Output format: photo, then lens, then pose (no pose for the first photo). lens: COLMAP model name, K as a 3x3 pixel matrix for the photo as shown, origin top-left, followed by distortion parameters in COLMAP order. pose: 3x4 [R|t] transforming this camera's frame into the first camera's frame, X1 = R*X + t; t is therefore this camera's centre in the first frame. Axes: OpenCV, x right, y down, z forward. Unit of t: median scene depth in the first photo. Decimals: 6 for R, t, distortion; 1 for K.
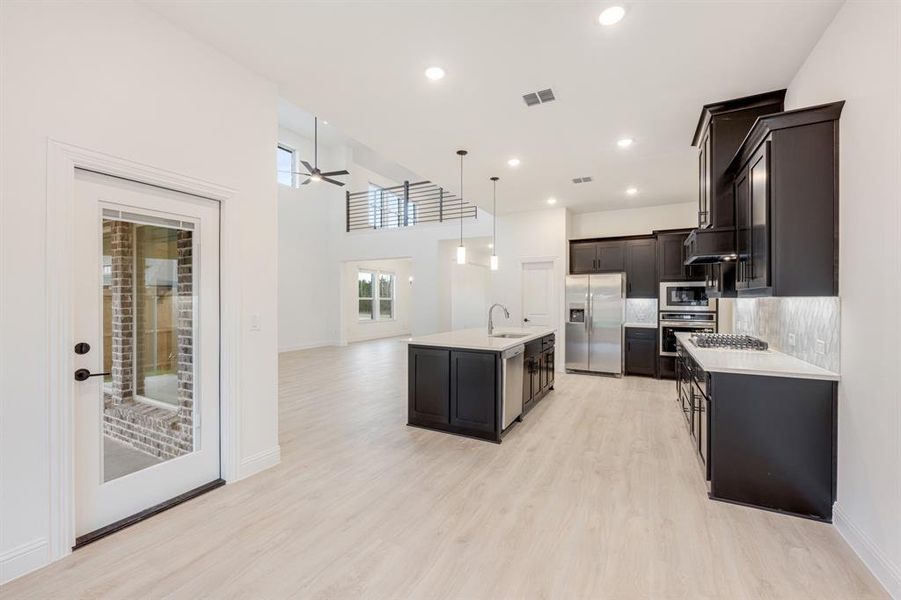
lens RADIAL K [[372.7, 0, 448.0], [0, 372.7, 299.6], [0, 0, 1]] dist [-0.012193, -0.001146]
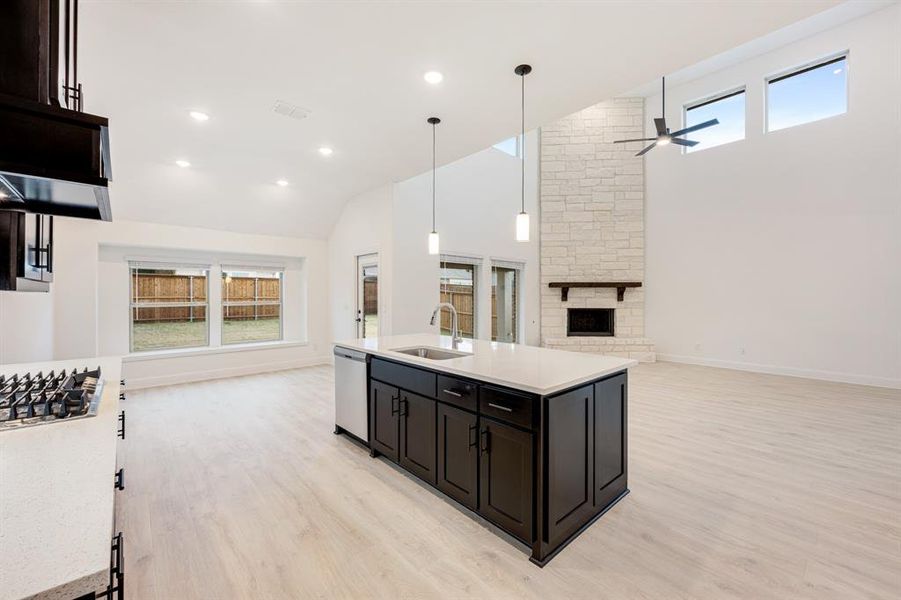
lens RADIAL K [[372.7, 0, 455.1], [0, 372.7, 296.1], [0, 0, 1]] dist [-0.012193, -0.001146]
pose [[-0.350341, -0.004763, -0.936610, 0.853244], [-0.003017, 0.999988, -0.003956, 0.004767], [0.936617, 0.001440, -0.350351, 1.436479]]
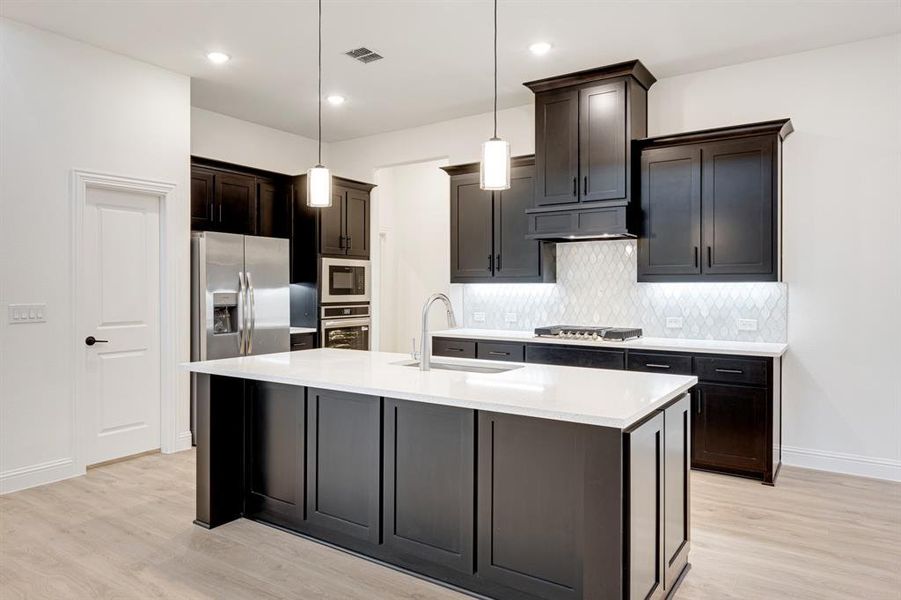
lens RADIAL K [[591.8, 0, 444.4], [0, 591.8, 294.7], [0, 0, 1]] dist [0.005008, 0.000904]
pose [[0.117114, -0.016707, 0.992978, -0.599065], [0.001825, 0.999860, 0.016608, -0.000742], [-0.993117, -0.000133, 0.117128, 1.049959]]
